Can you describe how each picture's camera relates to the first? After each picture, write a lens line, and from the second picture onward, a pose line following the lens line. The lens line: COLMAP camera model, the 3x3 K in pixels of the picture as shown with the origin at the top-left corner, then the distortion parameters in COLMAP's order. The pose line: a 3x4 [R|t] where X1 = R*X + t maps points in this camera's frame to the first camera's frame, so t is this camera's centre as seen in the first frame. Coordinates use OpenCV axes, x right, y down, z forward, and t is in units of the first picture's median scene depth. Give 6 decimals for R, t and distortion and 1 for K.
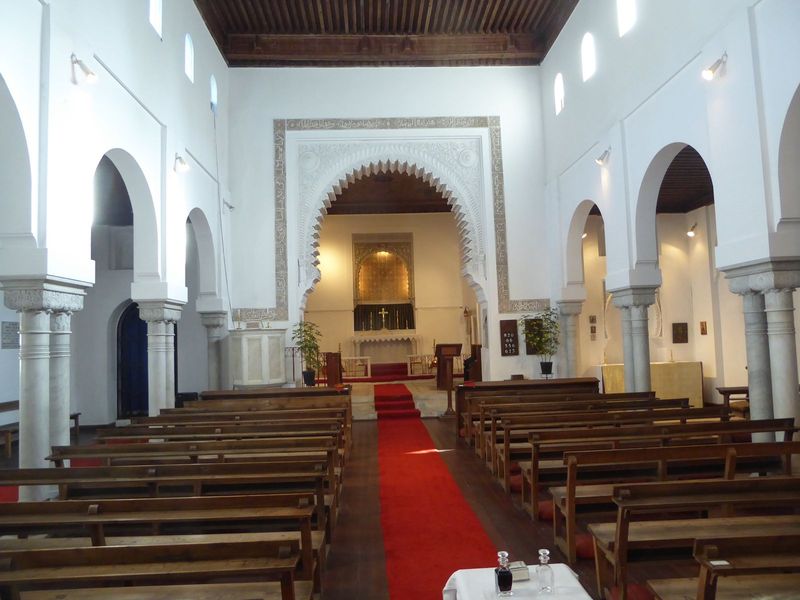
lens RADIAL K [[577.4, 0, 400.1], [0, 577.4, 301.7], [0, 0, 1]] dist [-0.008036, 0.000195]
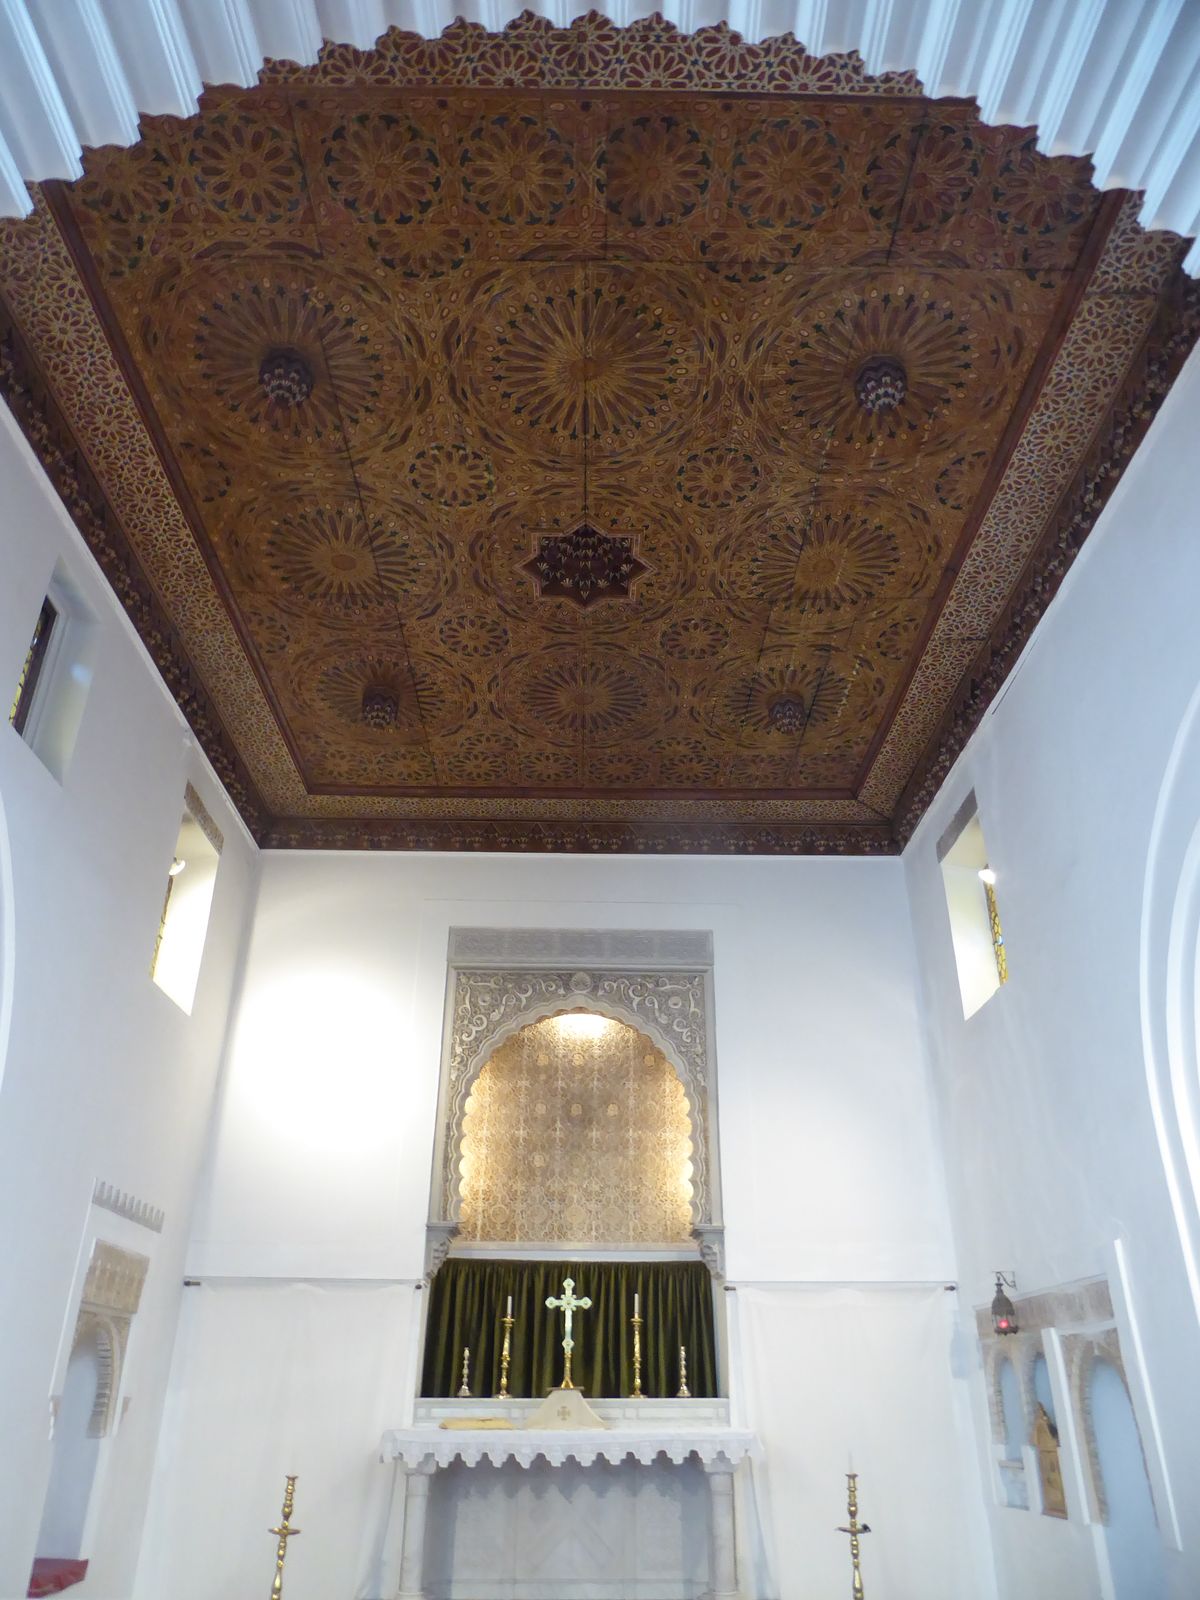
lens RADIAL K [[1154.9, 0, 611.3], [0, 1154.9, 795.7], [0, 0, 1]] dist [-0.008036, 0.000195]
pose [[0.999086, 0.021019, -0.037216, -0.002477], [-0.034405, 0.912136, -0.408440, 0.021595], [0.025361, 0.409348, 0.912026, 0.551477]]
